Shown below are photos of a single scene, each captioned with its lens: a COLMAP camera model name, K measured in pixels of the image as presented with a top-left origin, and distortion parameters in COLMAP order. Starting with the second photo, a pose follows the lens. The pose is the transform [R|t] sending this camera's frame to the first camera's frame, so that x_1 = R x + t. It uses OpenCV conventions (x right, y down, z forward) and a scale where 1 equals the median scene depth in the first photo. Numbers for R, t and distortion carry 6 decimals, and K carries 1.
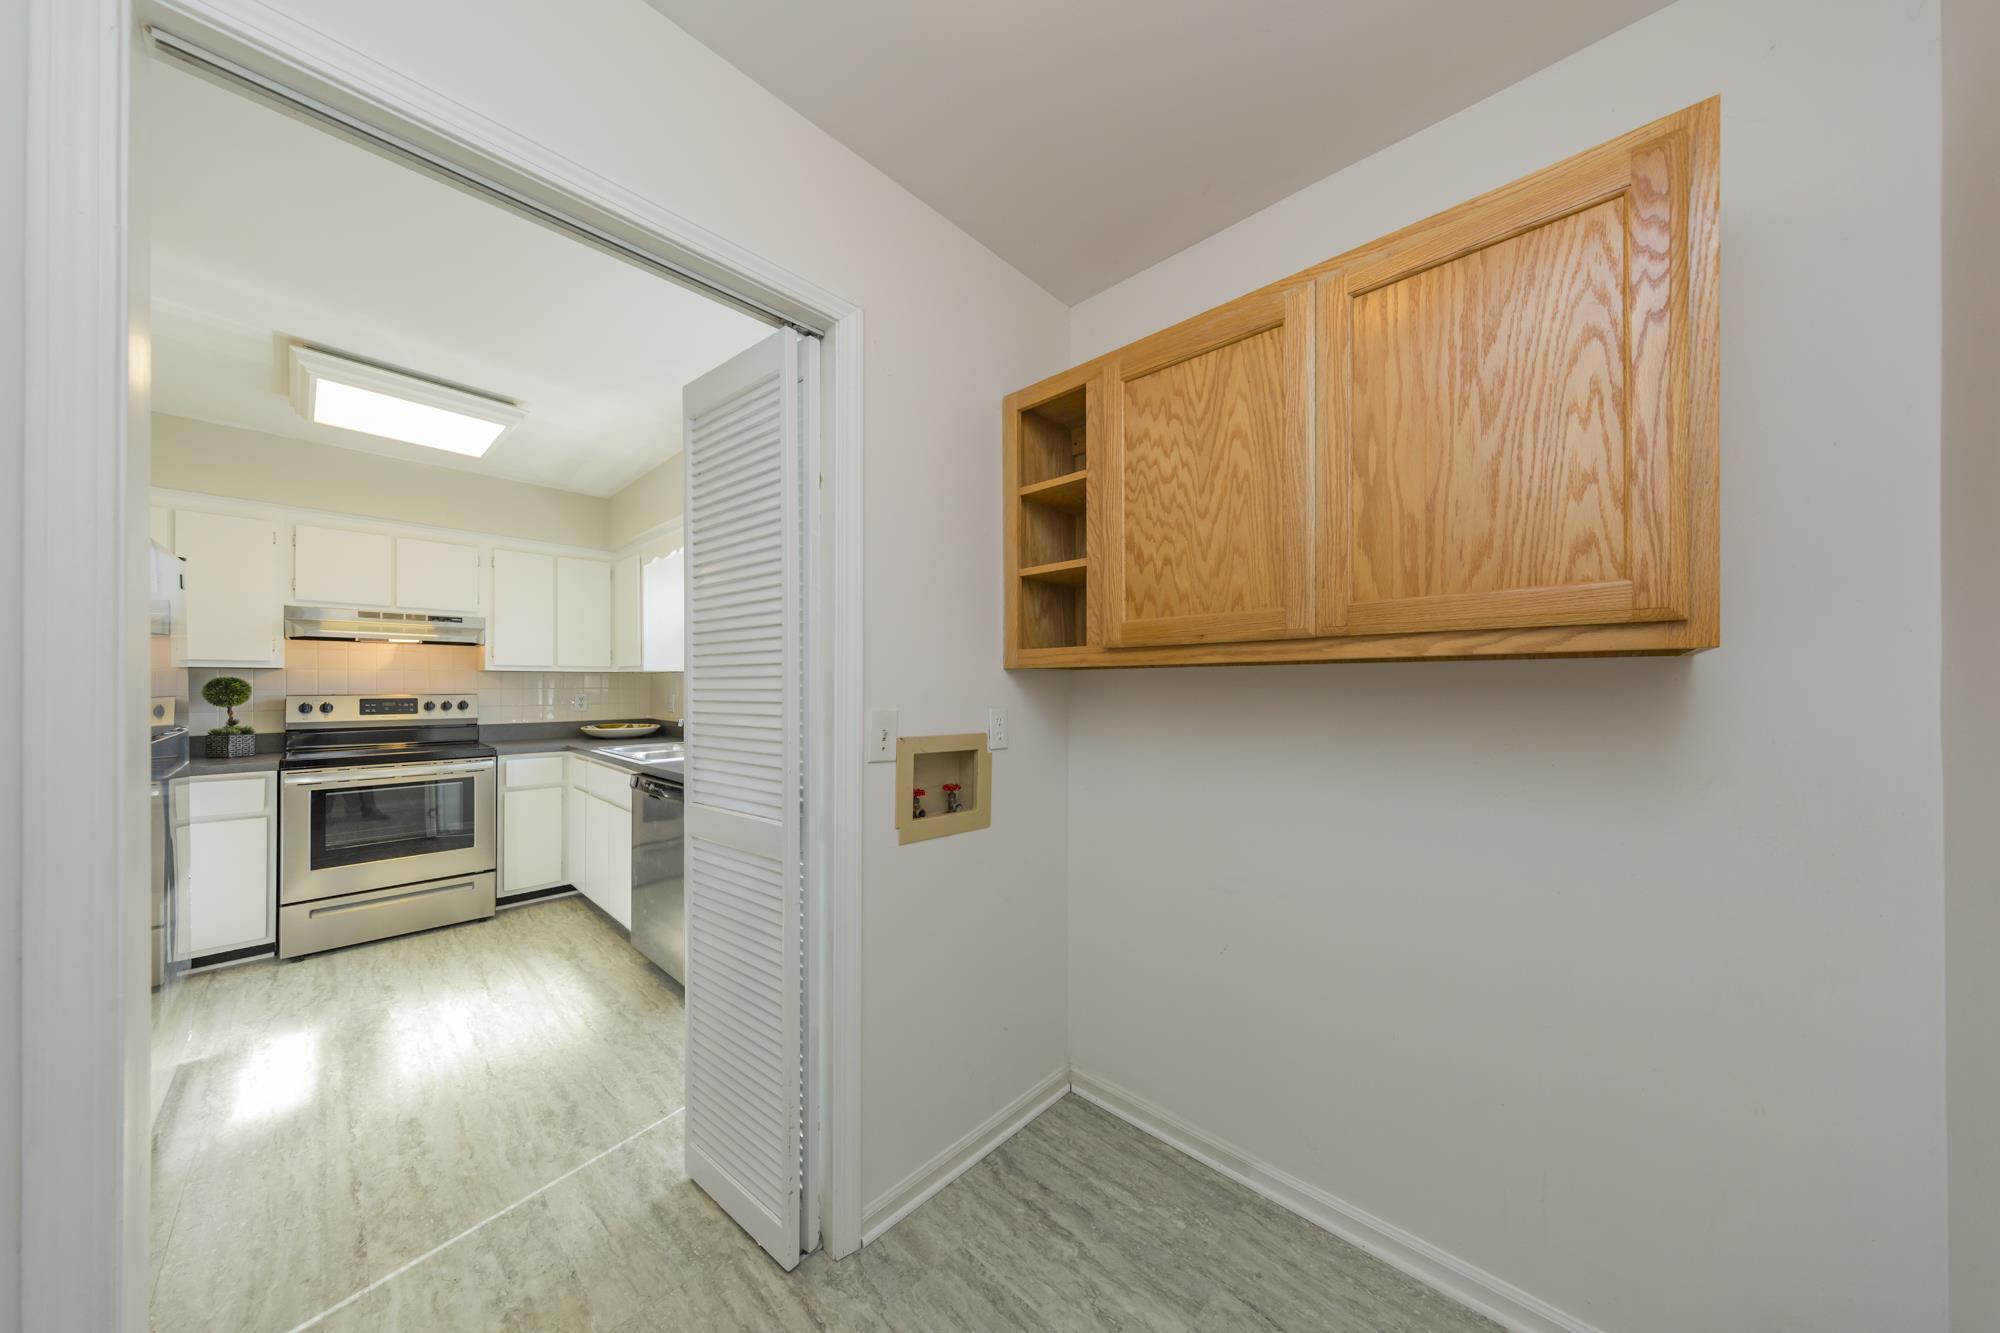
lens RADIAL K [[633.3, 0, 996.1], [0, 633.3, 682.2], [0, 0, 1]] dist [0.000589, 0.000084]
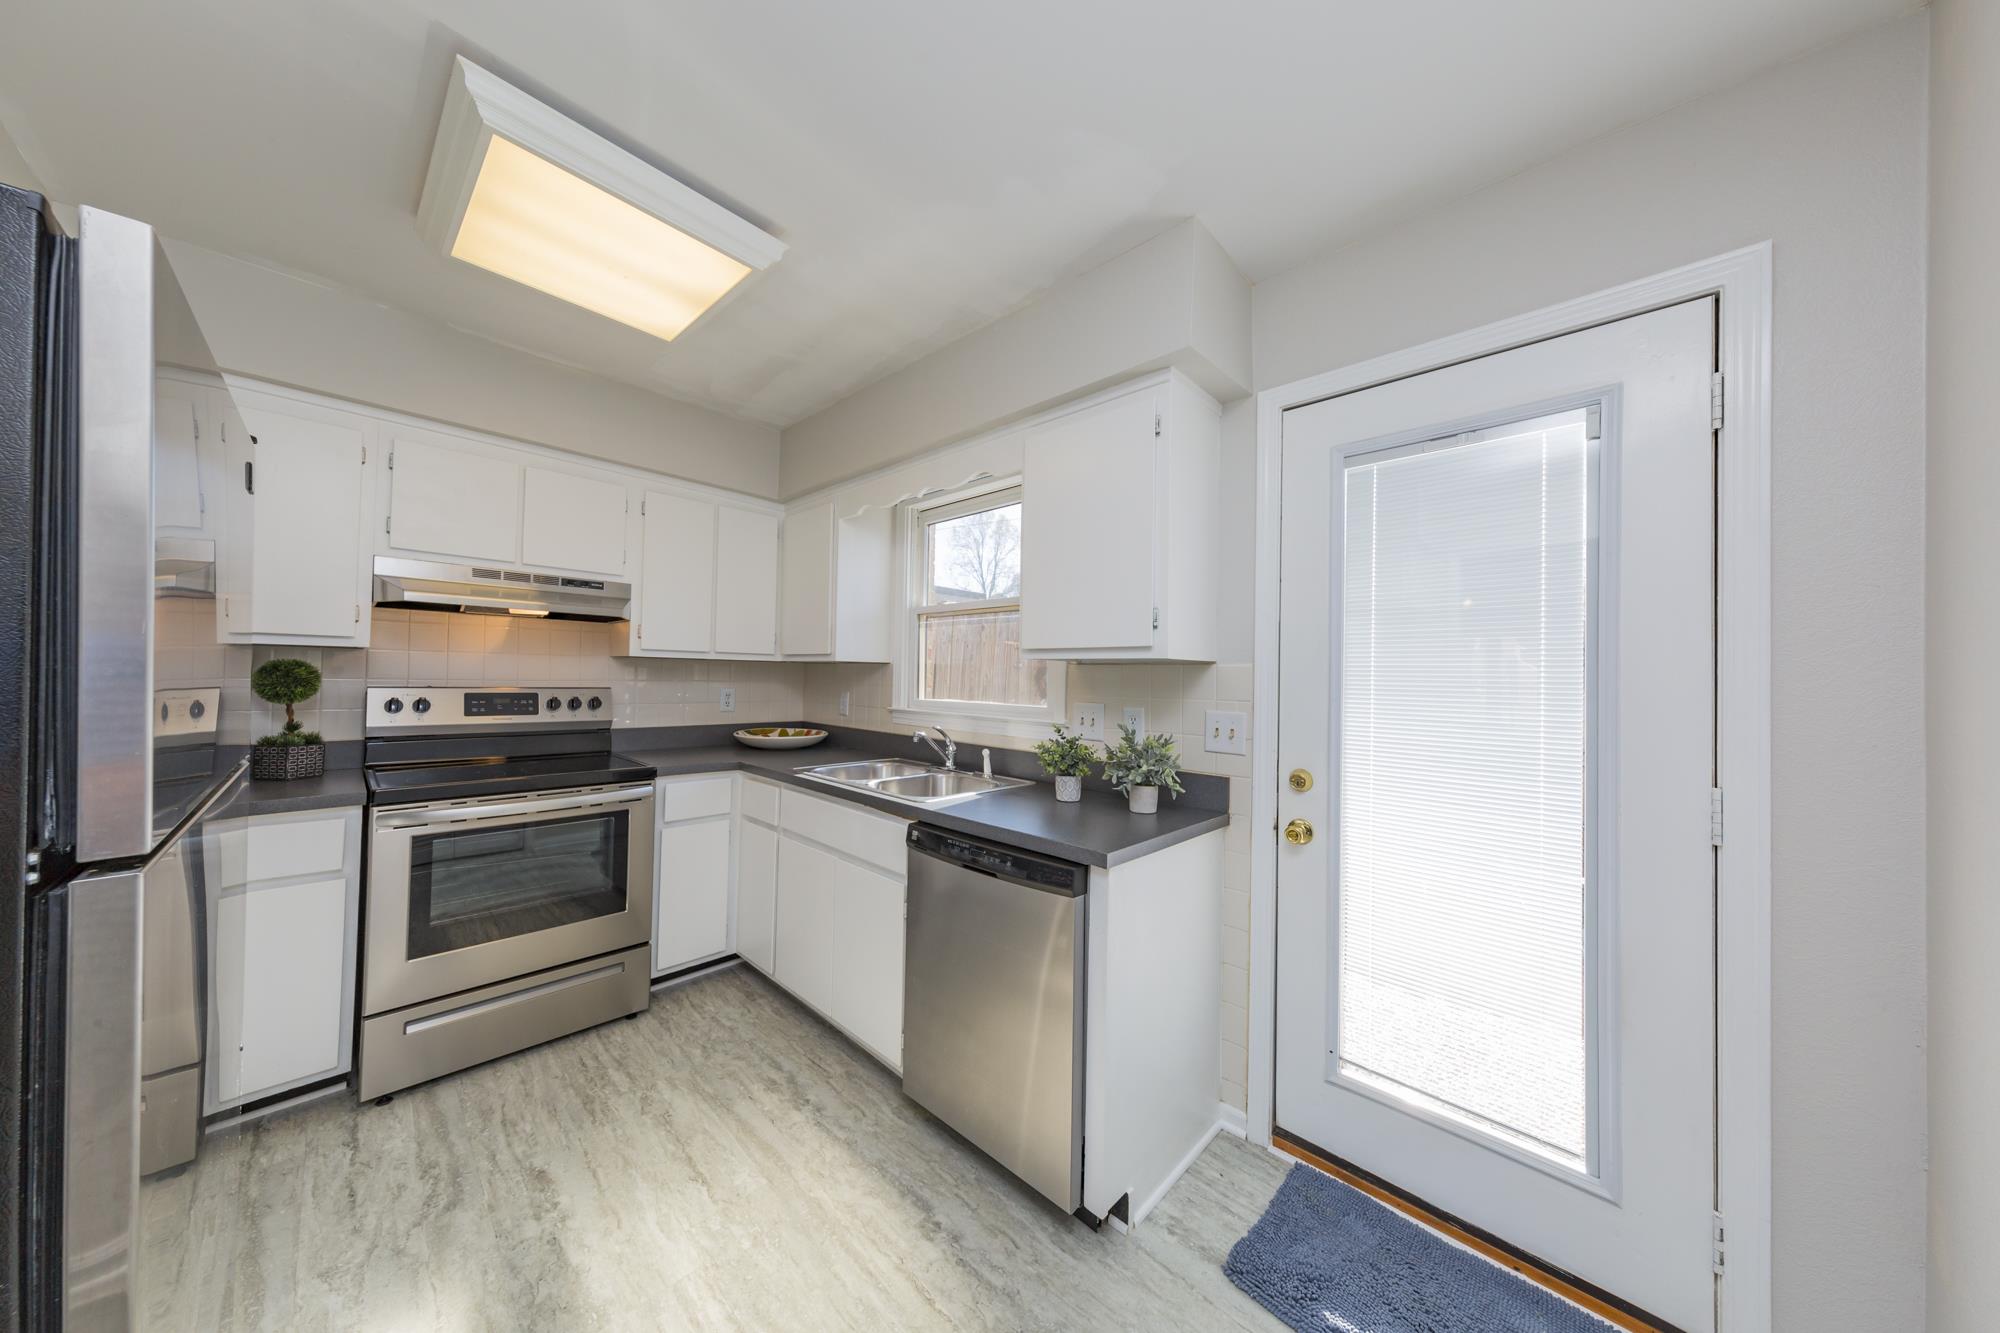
lens RADIAL K [[616.5, 0, 974.2], [0, 616.5, 664.9], [0, 0, 1]] dist [0.000476, -0.000078]
pose [[0.999750, 0.019569, -0.010779, -0.457678], [-0.019727, 0.999697, -0.014695, -0.006519], [0.010488, 0.014904, 0.999834, 0.338349]]
